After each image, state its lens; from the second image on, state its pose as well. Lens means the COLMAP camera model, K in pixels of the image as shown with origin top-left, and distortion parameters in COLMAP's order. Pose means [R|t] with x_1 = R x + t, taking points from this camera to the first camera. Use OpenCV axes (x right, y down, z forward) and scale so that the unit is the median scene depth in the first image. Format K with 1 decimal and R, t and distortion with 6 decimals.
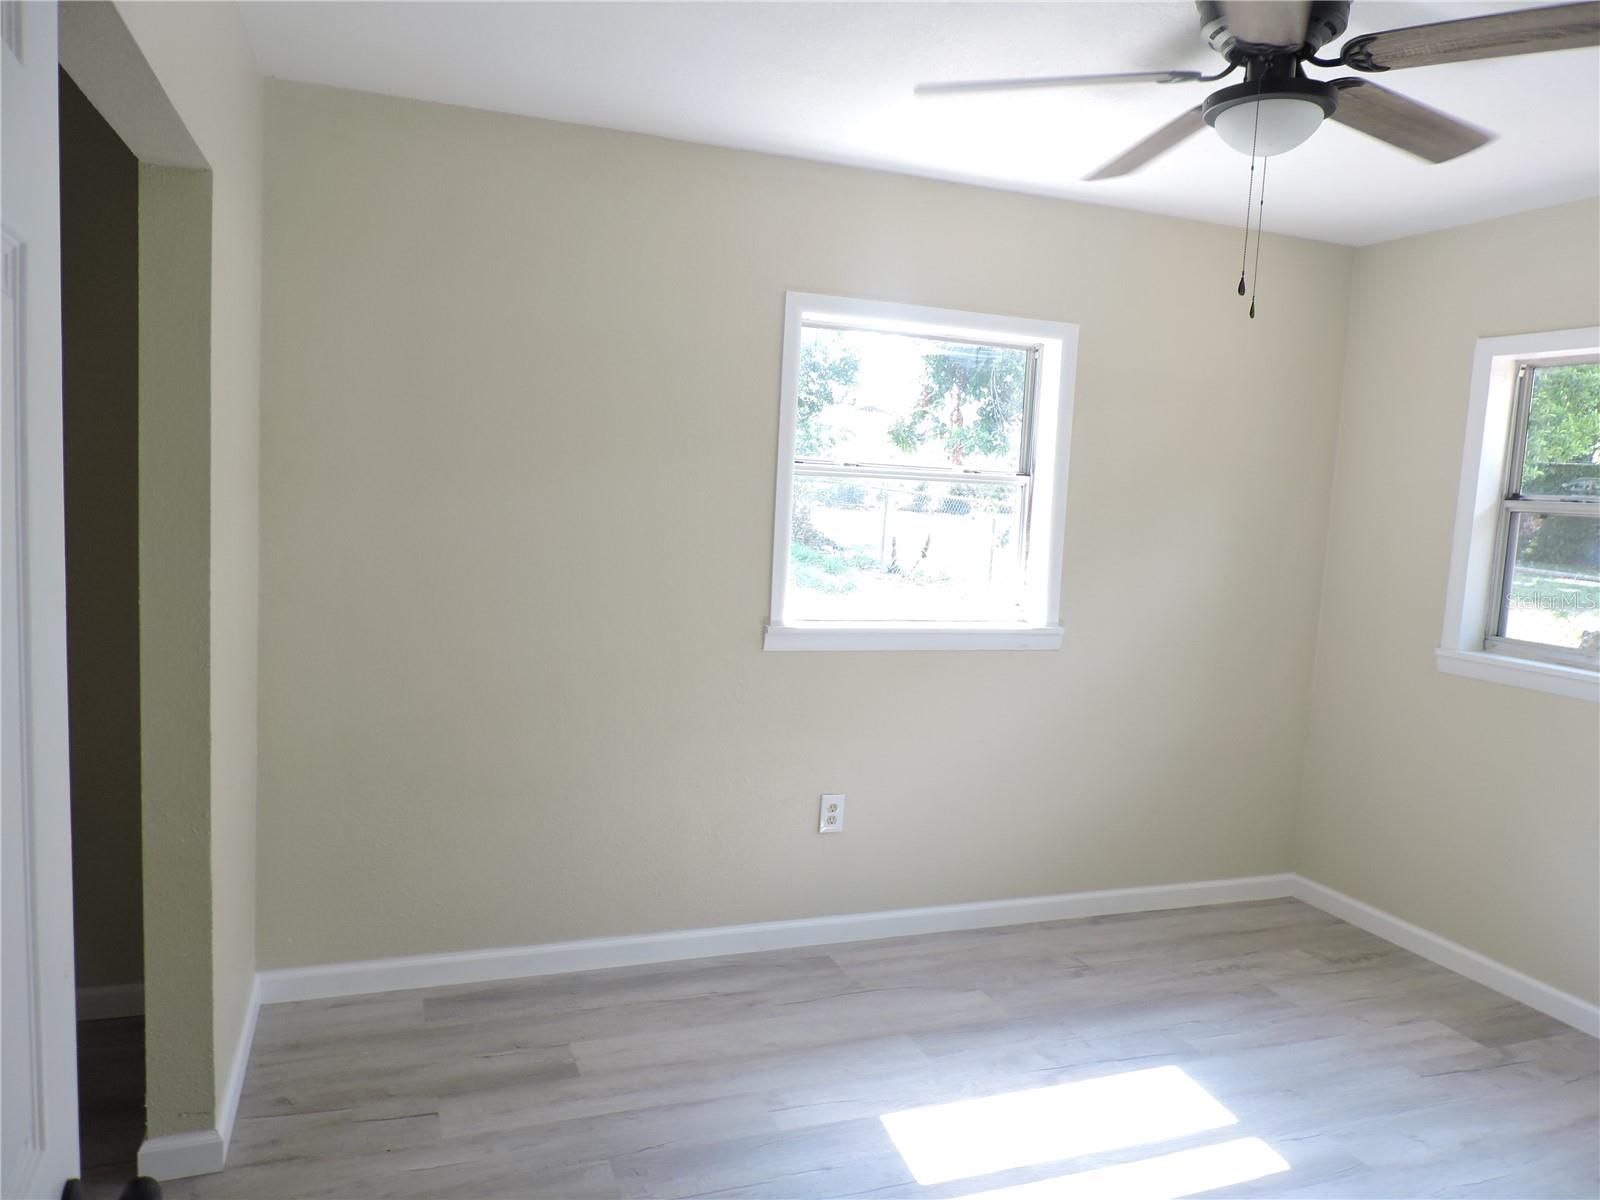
lens RADIAL K [[1138.4, 0, 793.0], [0, 1138.4, 599.2], [0, 0, 1]] dist [-0.024929, 0.006696]
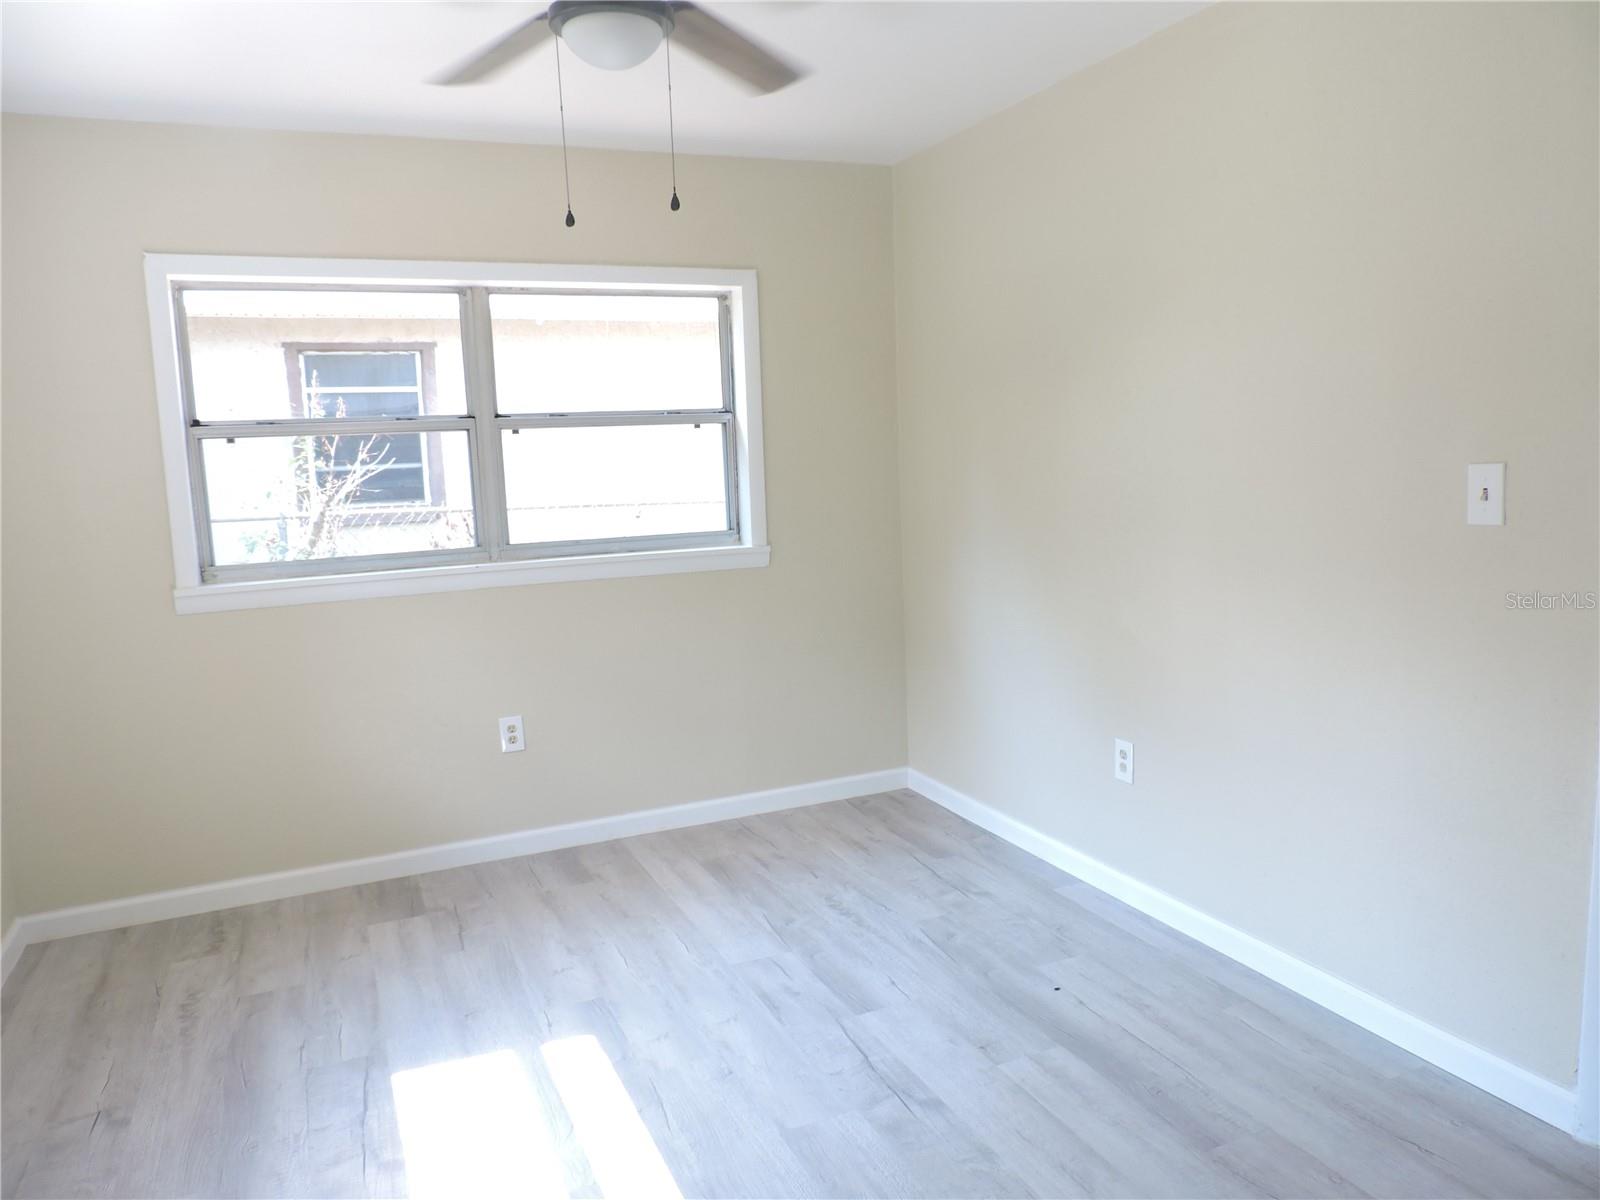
lens RADIAL K [[1138.4, 0, 821.9], [0, 1138.4, 606.9], [0, 0, 1]] dist [-0.024929, 0.006696]
pose [[-0.080249, -0.186371, 0.979197, -0.422705], [0.135931, 0.971141, 0.195978, -0.058538], [-0.987463, 0.148830, -0.052600, 0.584433]]
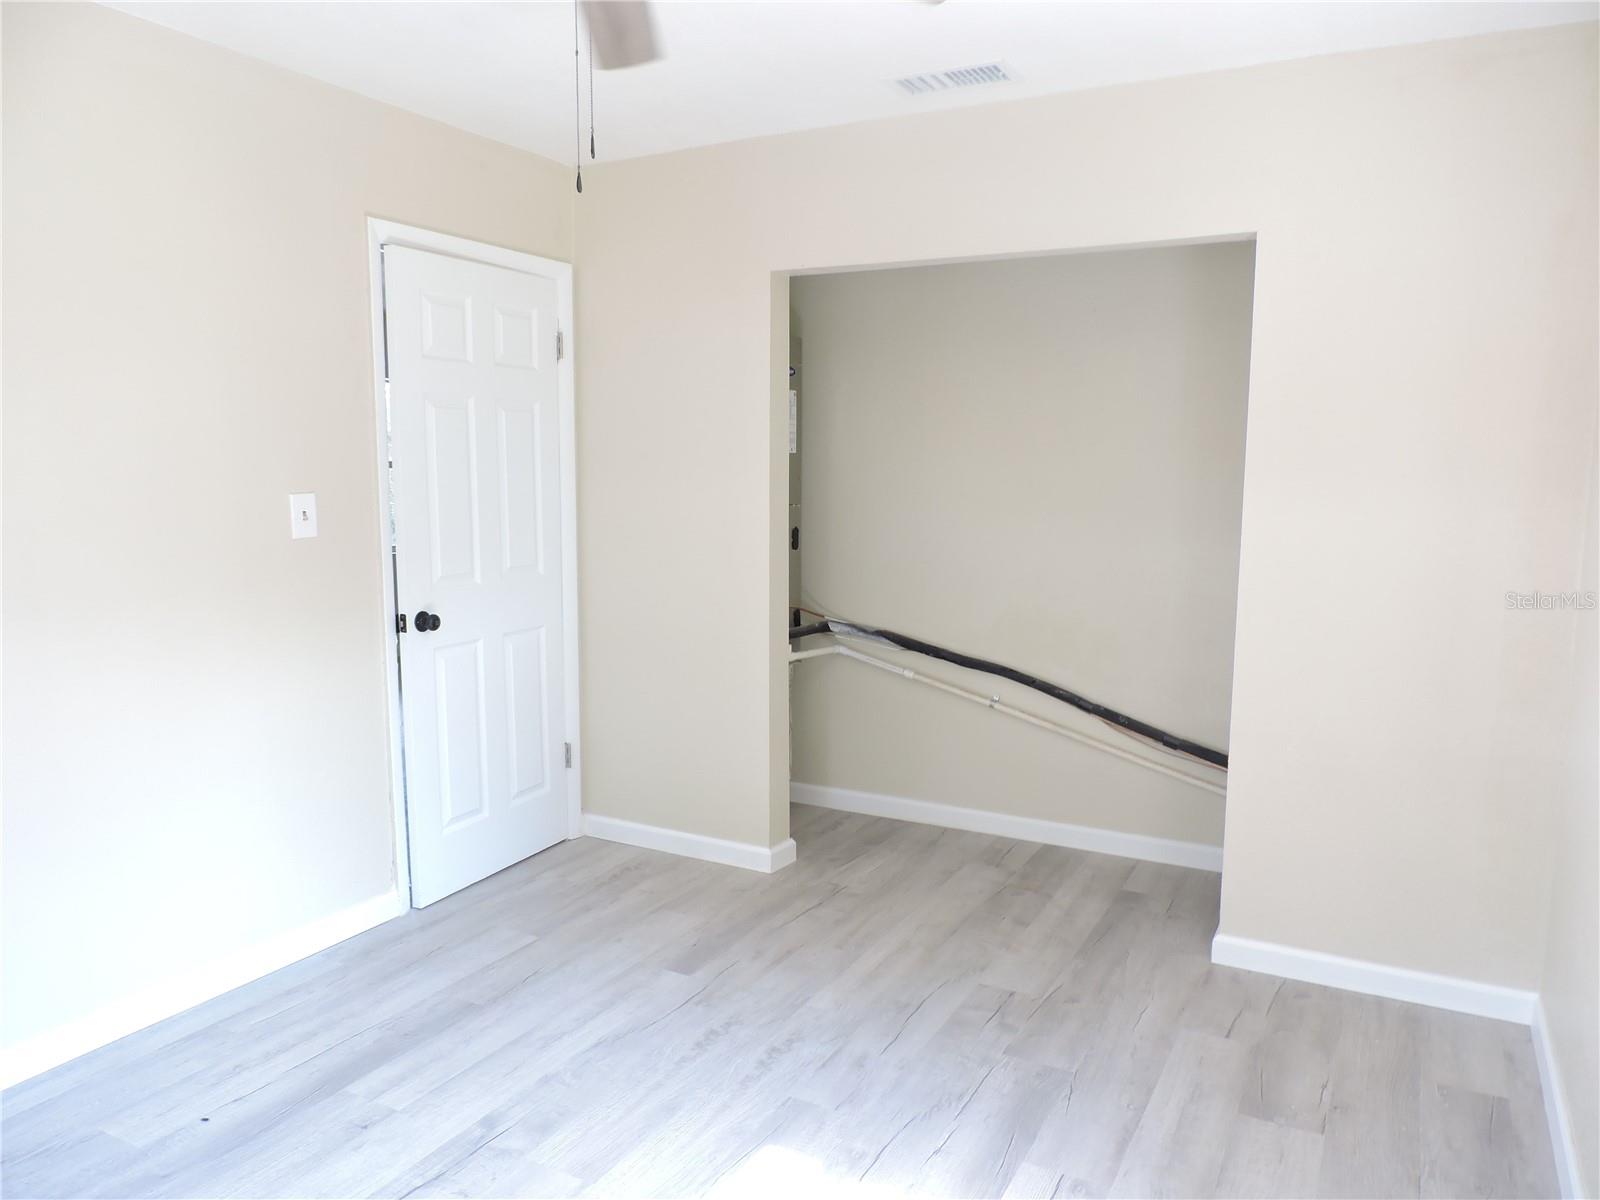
lens RADIAL K [[1138.4, 0, 808.3], [0, 1138.4, 584.2], [0, 0, 1]] dist [-0.024929, 0.006696]
pose [[-0.746469, 0.019044, -0.665147, 0.529401], [-0.106287, 0.983344, 0.147437, -0.064628], [0.656877, 0.180754, -0.732012, 1.116977]]
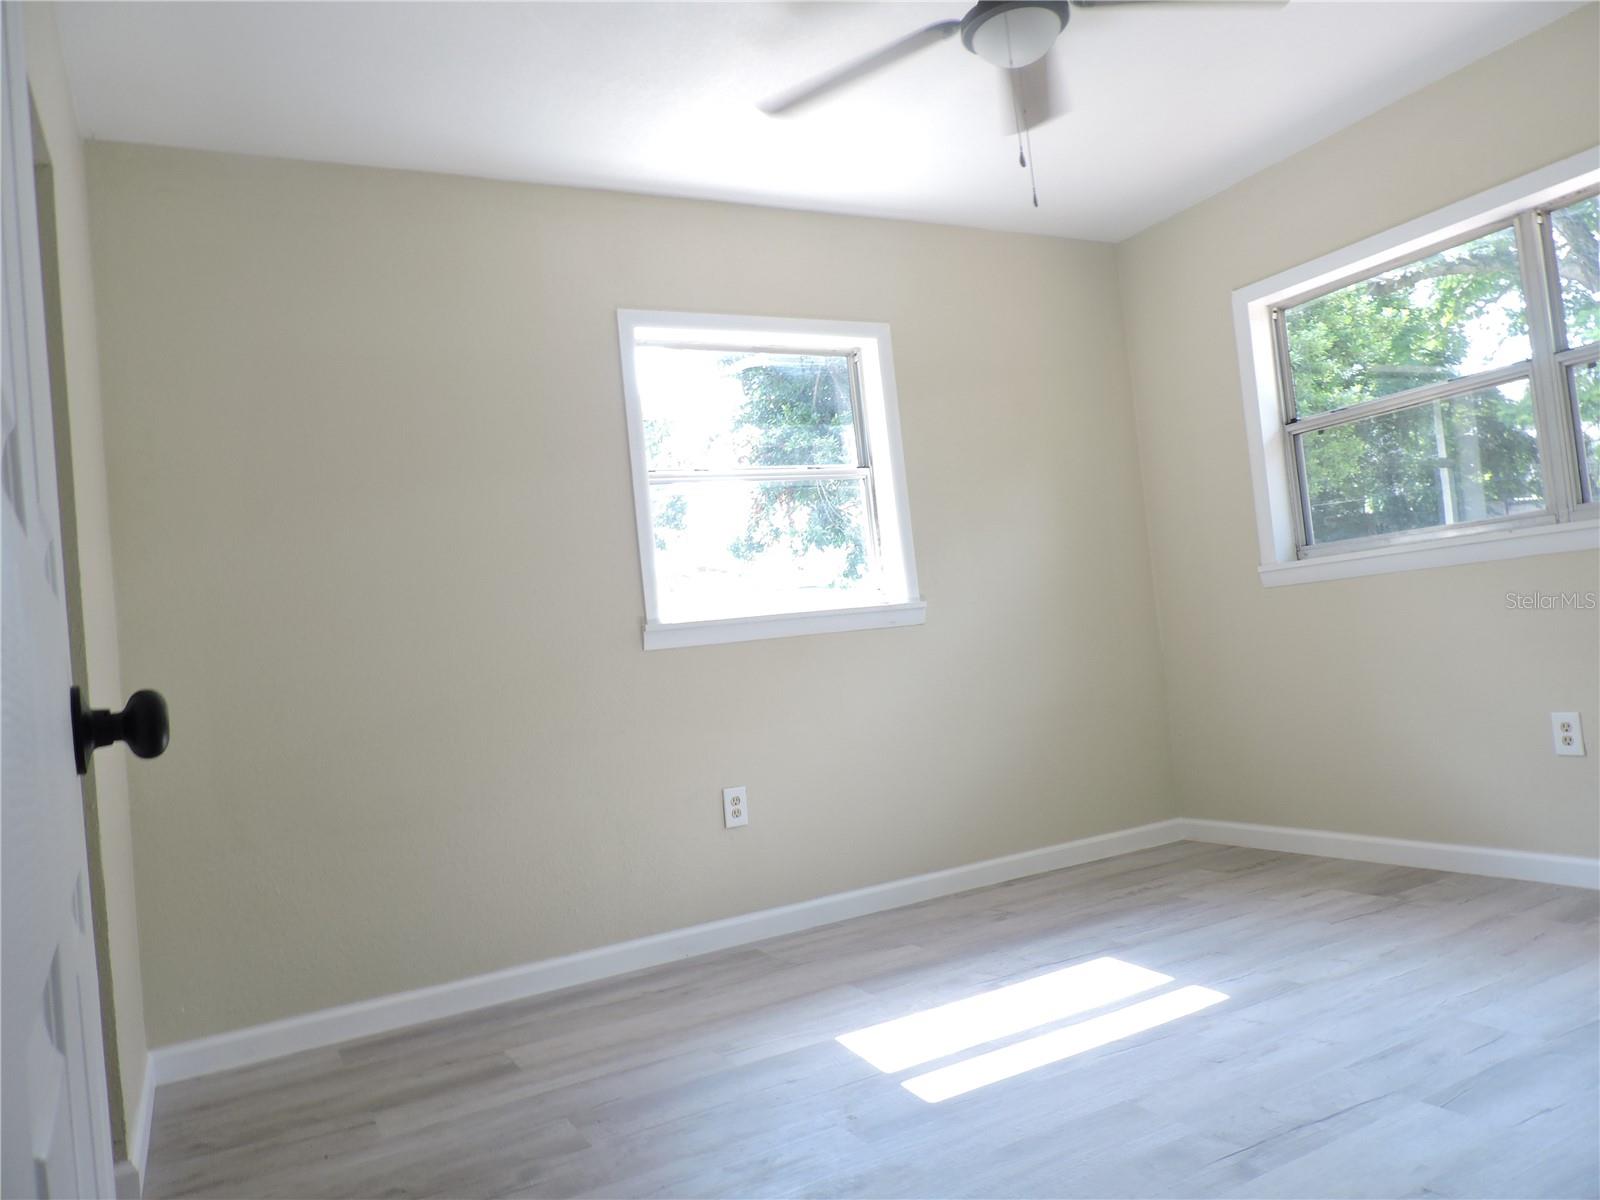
lens RADIAL K [[1138.4, 0, 793.0], [0, 1138.4, 602.0], [0, 0, 1]] dist [-0.024929, 0.006696]
pose [[0.979177, -0.144412, 0.142684, -0.035877], [0.163753, 0.977267, -0.134666, 0.167538], [-0.119993, 0.155227, 0.980564, -0.017277]]
